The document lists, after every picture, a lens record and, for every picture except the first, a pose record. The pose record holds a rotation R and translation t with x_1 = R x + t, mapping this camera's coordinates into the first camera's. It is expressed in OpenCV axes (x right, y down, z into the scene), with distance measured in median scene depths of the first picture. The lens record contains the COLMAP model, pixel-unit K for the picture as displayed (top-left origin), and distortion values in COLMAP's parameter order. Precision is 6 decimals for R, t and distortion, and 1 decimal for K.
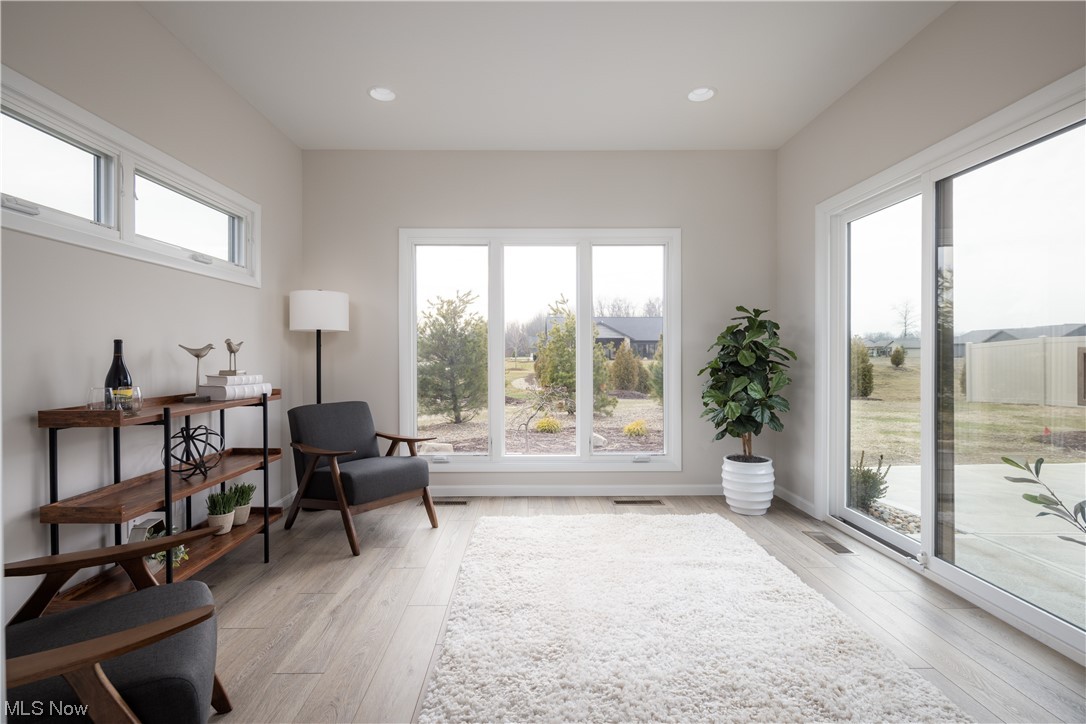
lens RADIAL K [[530.6, 0, 543.4], [0, 530.6, 359.6], [0, 0, 1]] dist [0.003476, -0.001557]
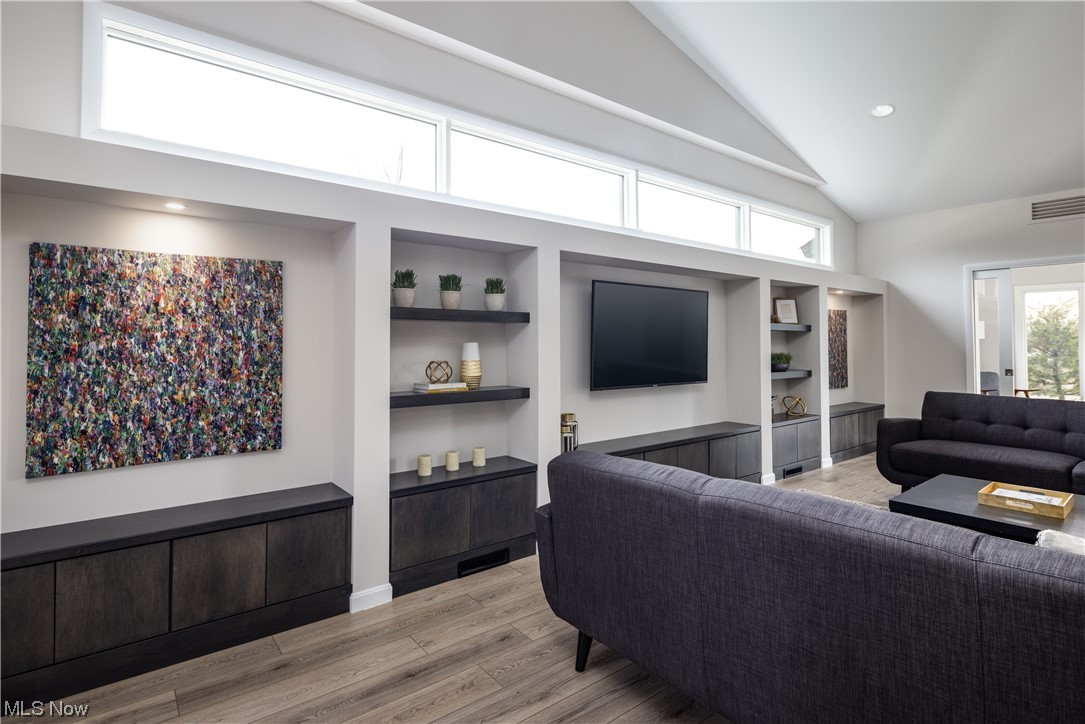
lens RADIAL K [[530.1, 0, 548.9], [0, 530.1, 339.2], [0, 0, 1]] dist [0.003476, -0.001557]
pose [[0.590707, -0.011501, -0.806804, 0.133869], [-0.003245, 0.999856, -0.016629, -0.006368], [0.806879, 0.012441, 0.590585, -0.703444]]
